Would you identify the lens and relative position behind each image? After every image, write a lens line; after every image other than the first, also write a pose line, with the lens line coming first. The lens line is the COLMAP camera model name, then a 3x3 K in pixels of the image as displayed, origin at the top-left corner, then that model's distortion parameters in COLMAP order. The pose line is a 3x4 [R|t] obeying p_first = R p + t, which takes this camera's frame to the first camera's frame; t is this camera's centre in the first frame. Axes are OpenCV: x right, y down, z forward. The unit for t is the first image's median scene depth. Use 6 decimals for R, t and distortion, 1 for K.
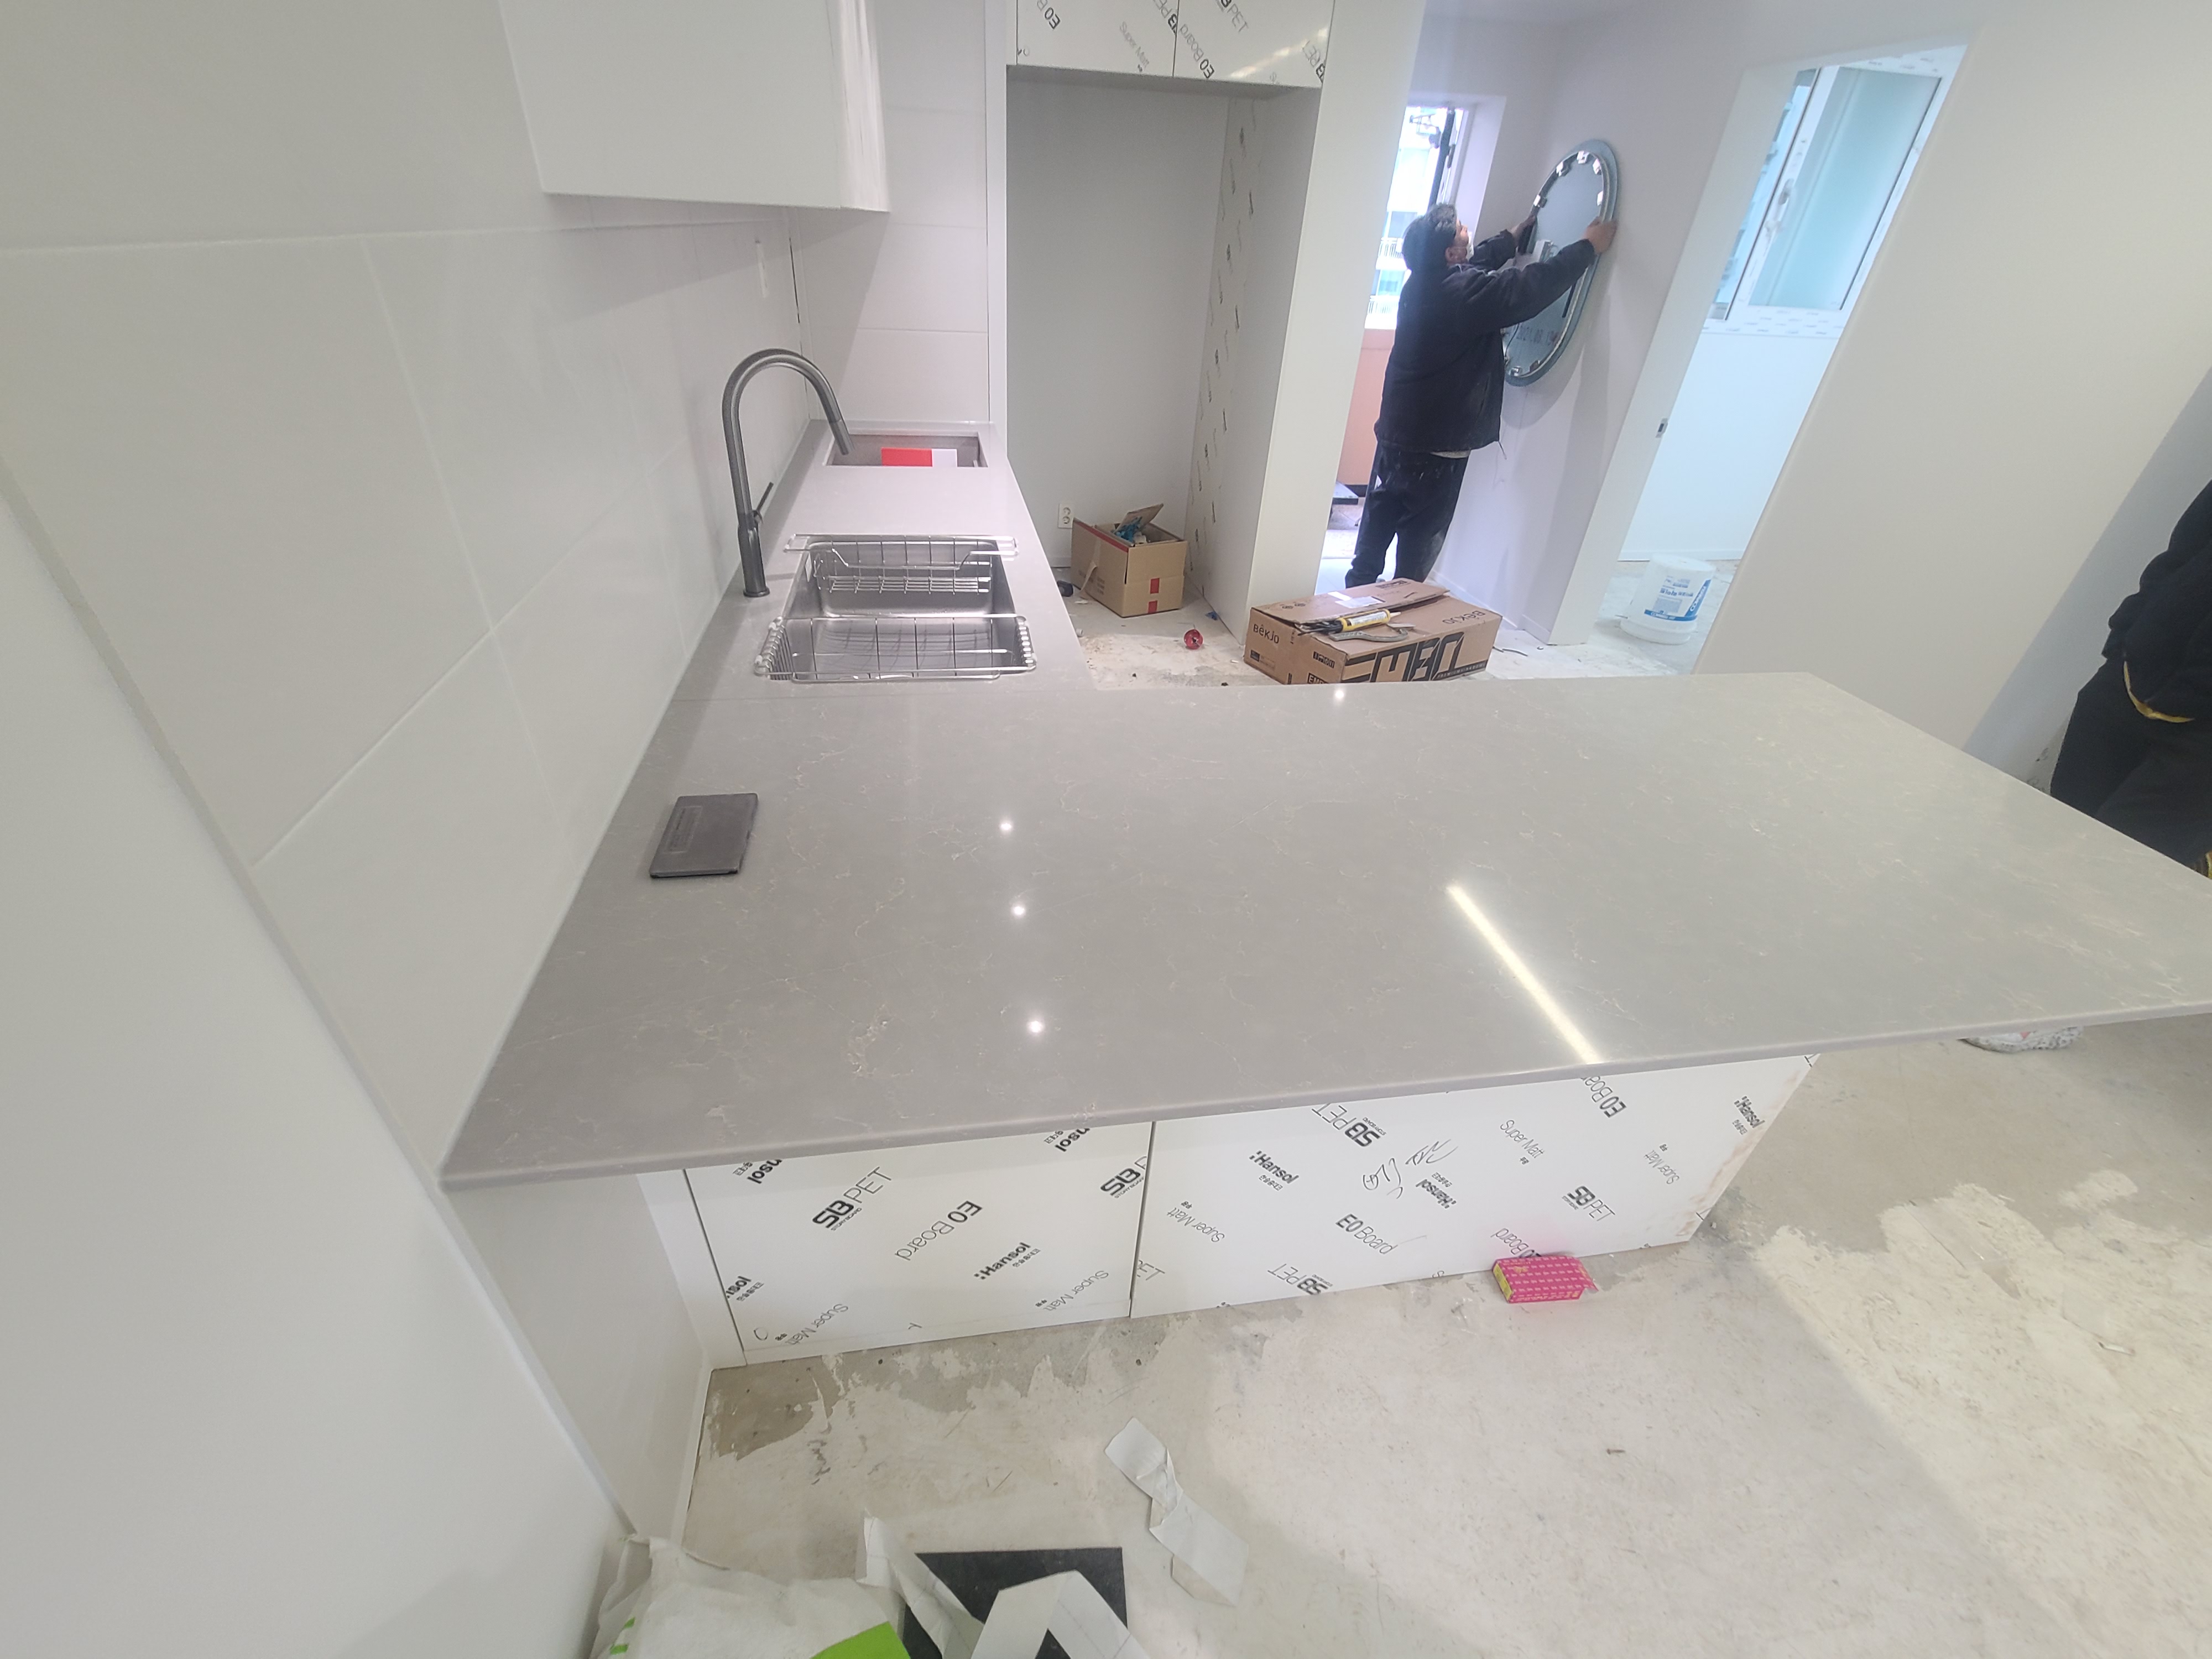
lens RADIAL K [[907.1, 0, 1084.6], [0, 907.1, 833.2], [0, 0, 1]] dist [-0.002901, -0.000533]
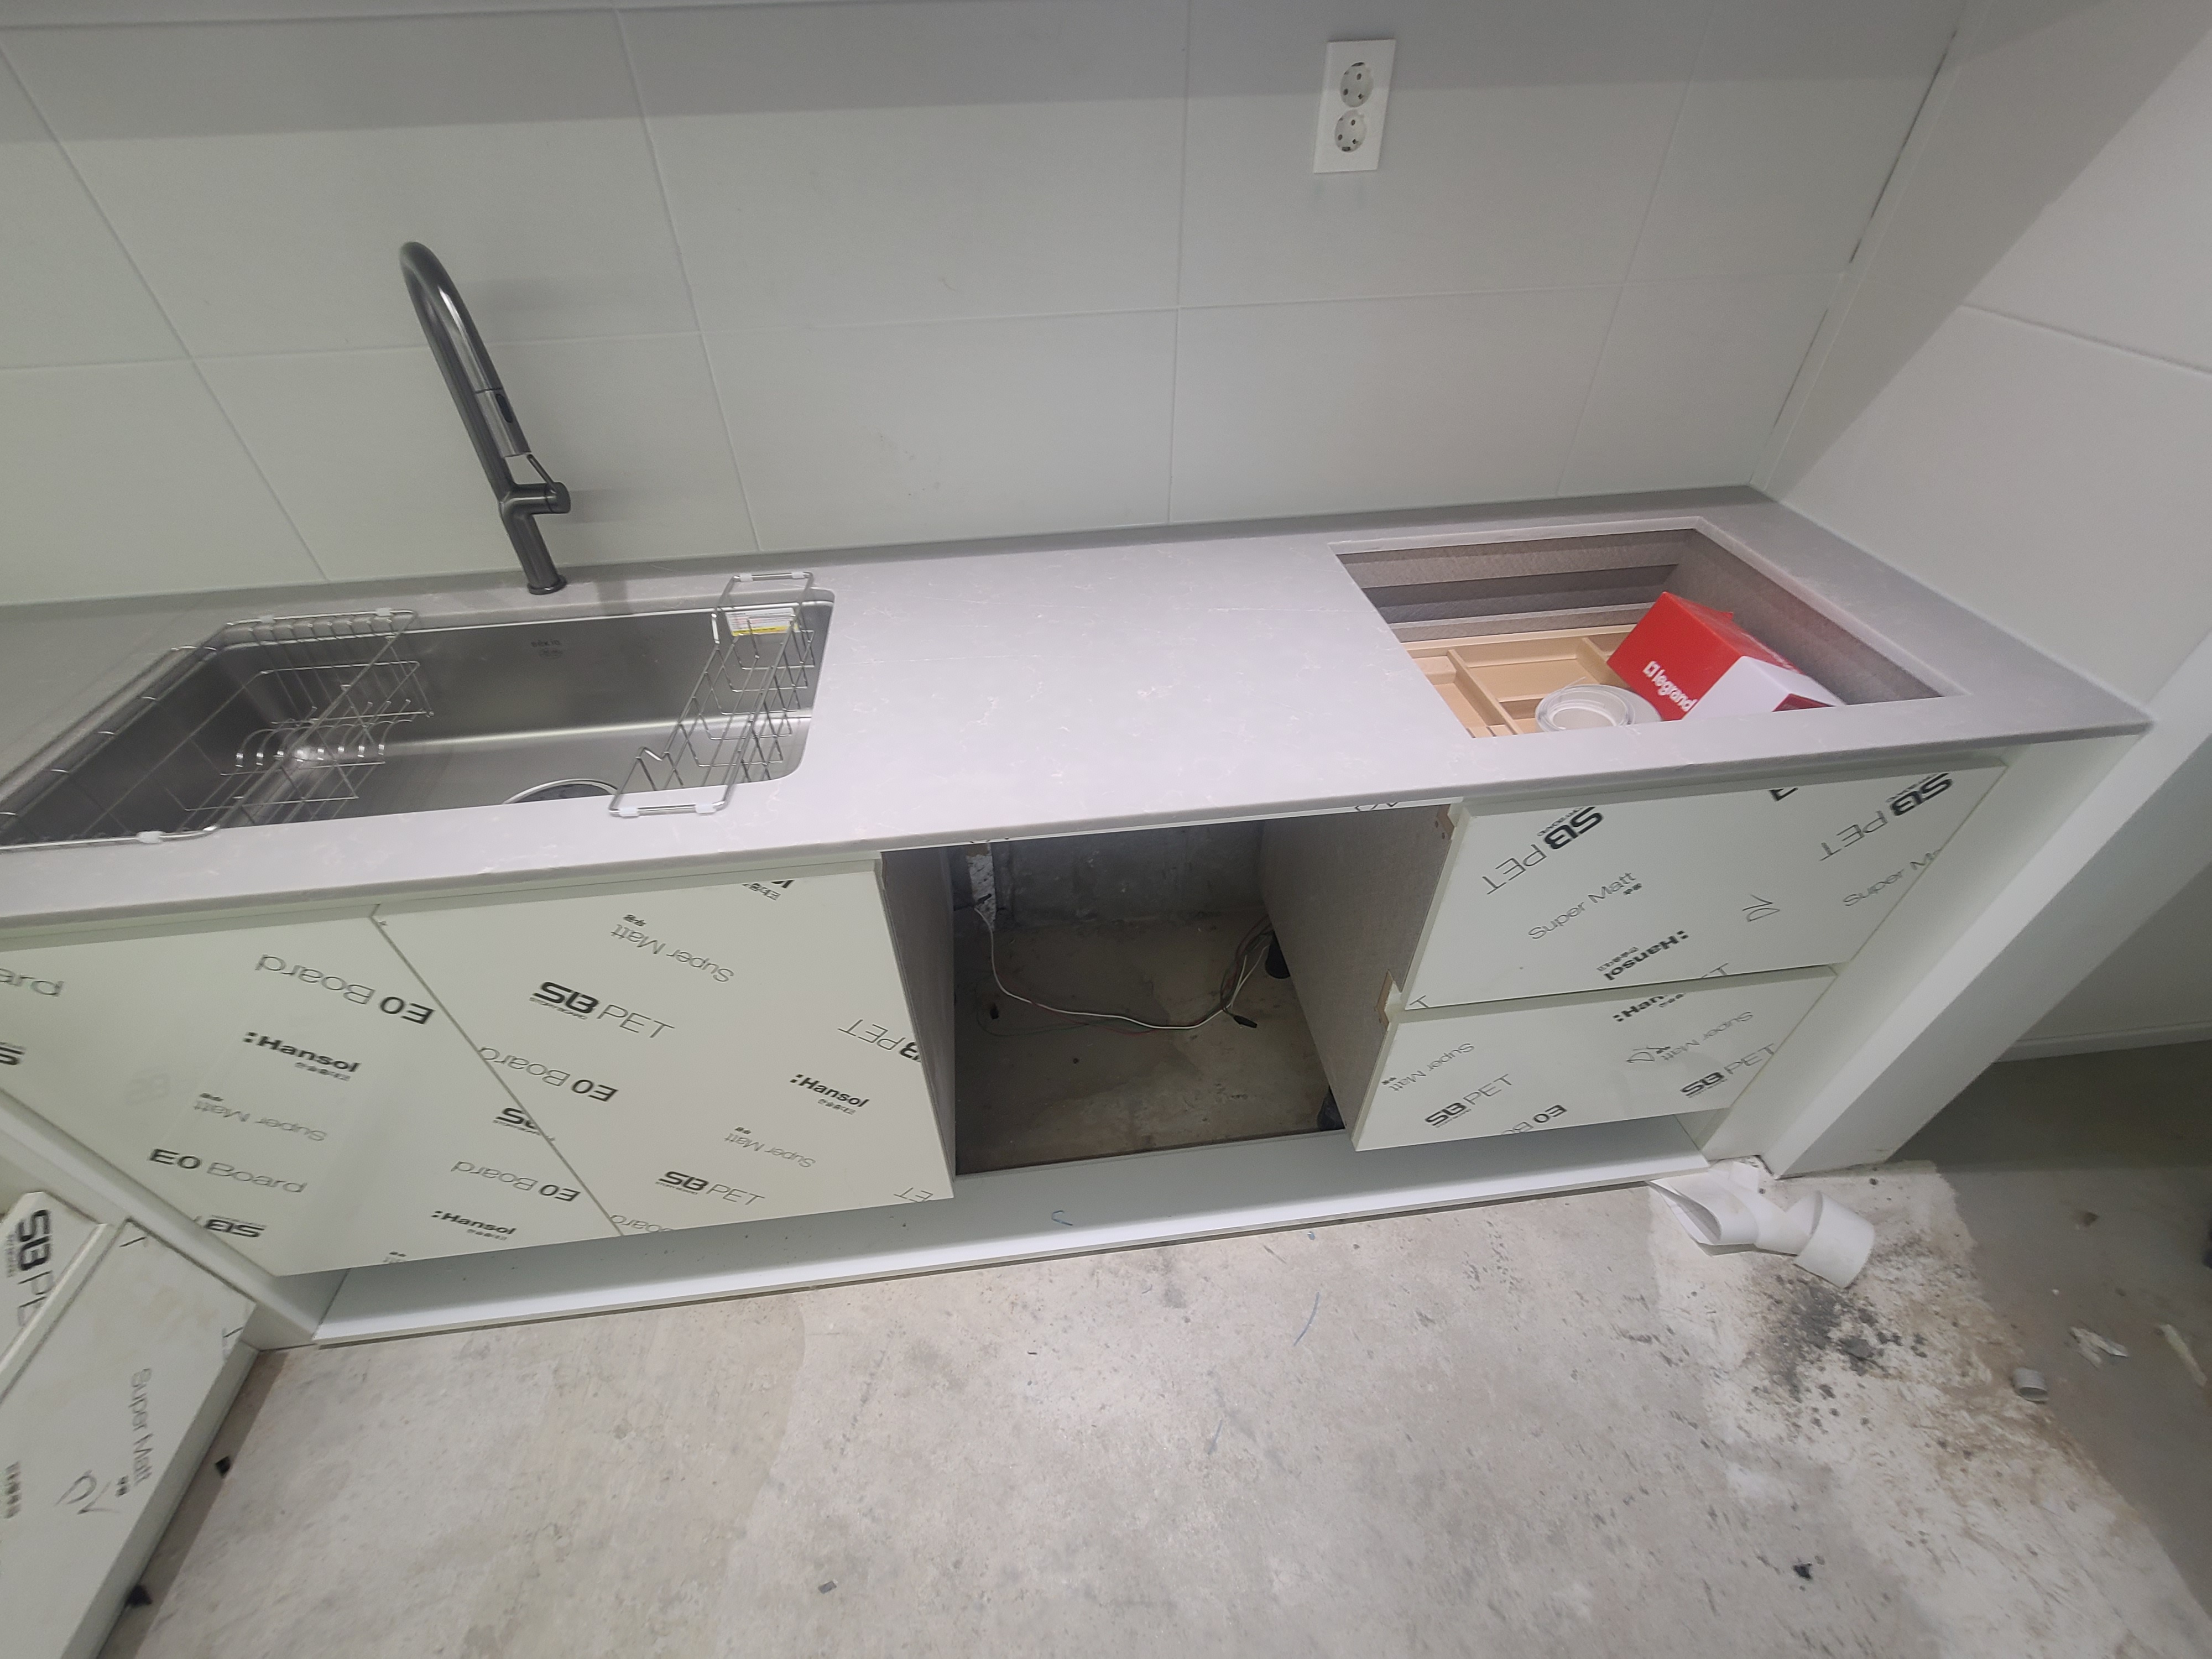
lens RADIAL K [[907.1, 0, 1084.6], [0, 907.1, 833.2], [0, 0, 1]] dist [-0.002901, -0.000533]
pose [[-0.045619, 0.630420, -0.774912, 0.306773], [-0.537542, 0.638347, 0.550964, -0.790454], [0.842002, 0.441683, 0.309757, 1.265236]]
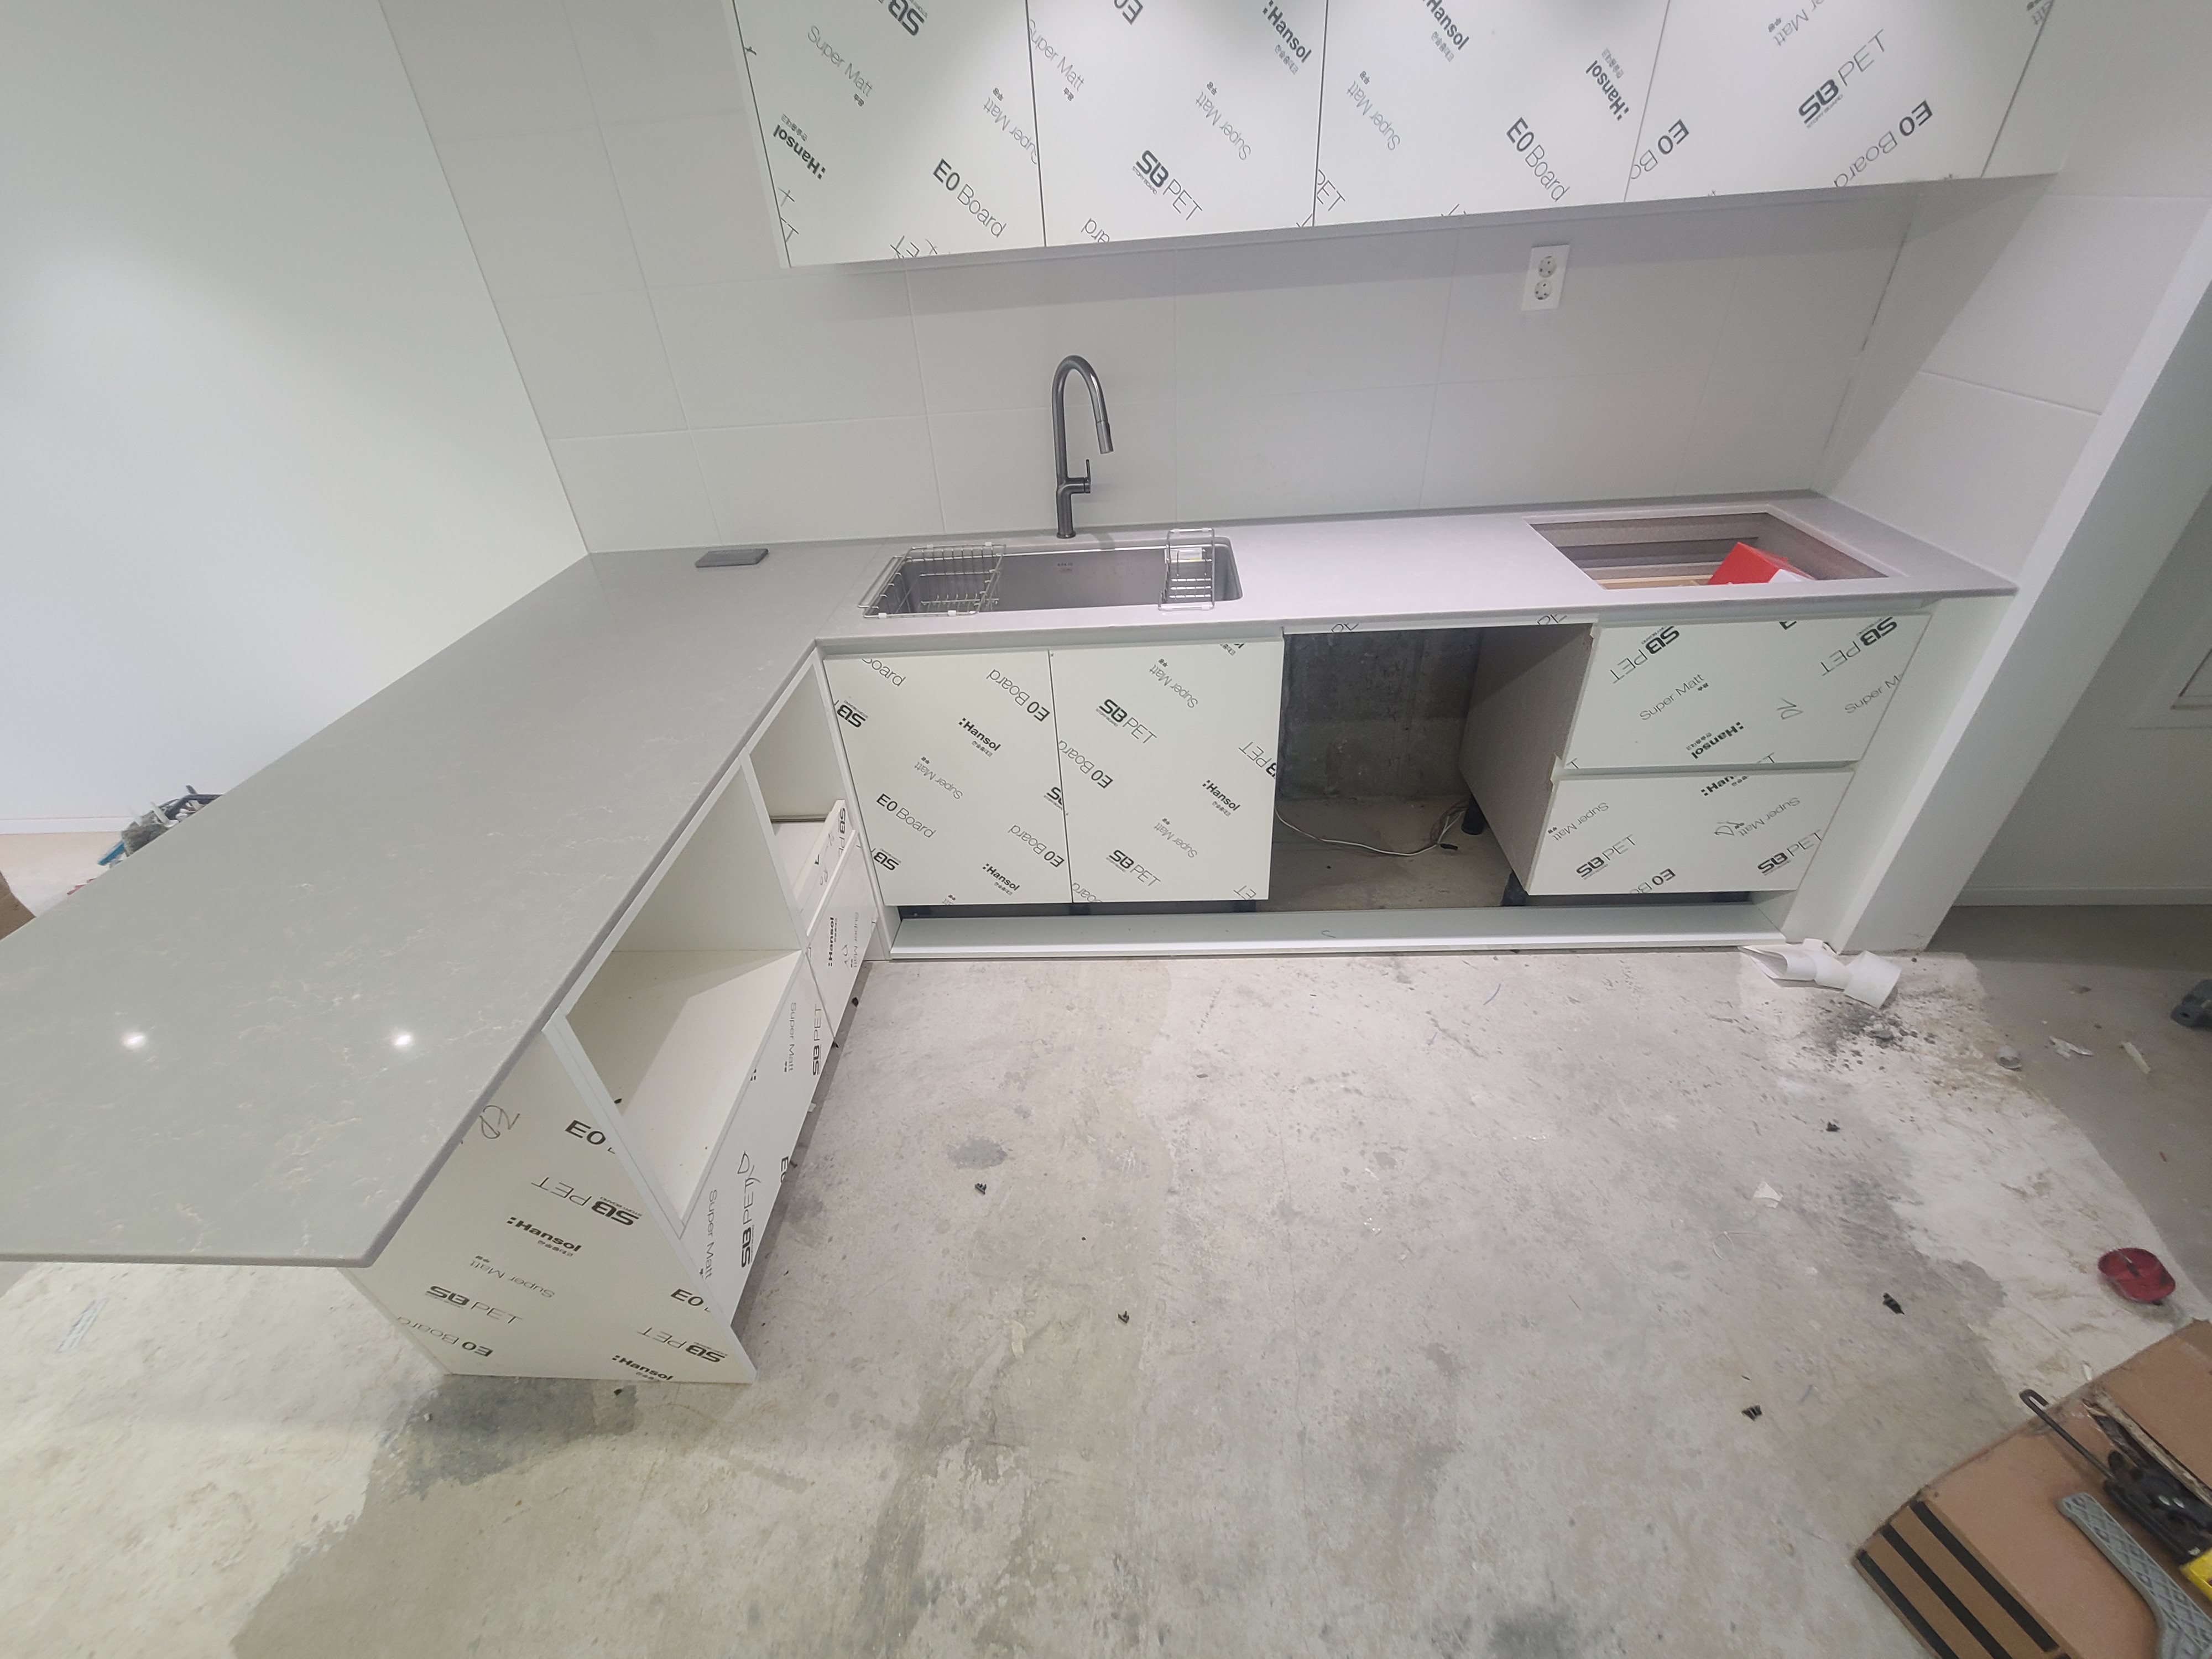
lens RADIAL K [[907.1, 0, 1084.6], [0, 907.1, 833.2], [0, 0, 1]] dist [-0.002901, -0.000533]
pose [[-0.212401, 0.538347, -0.815517, 0.962095], [-0.493432, 0.661260, 0.565031, -0.758698], [0.843452, 0.522416, 0.125186, 1.120742]]
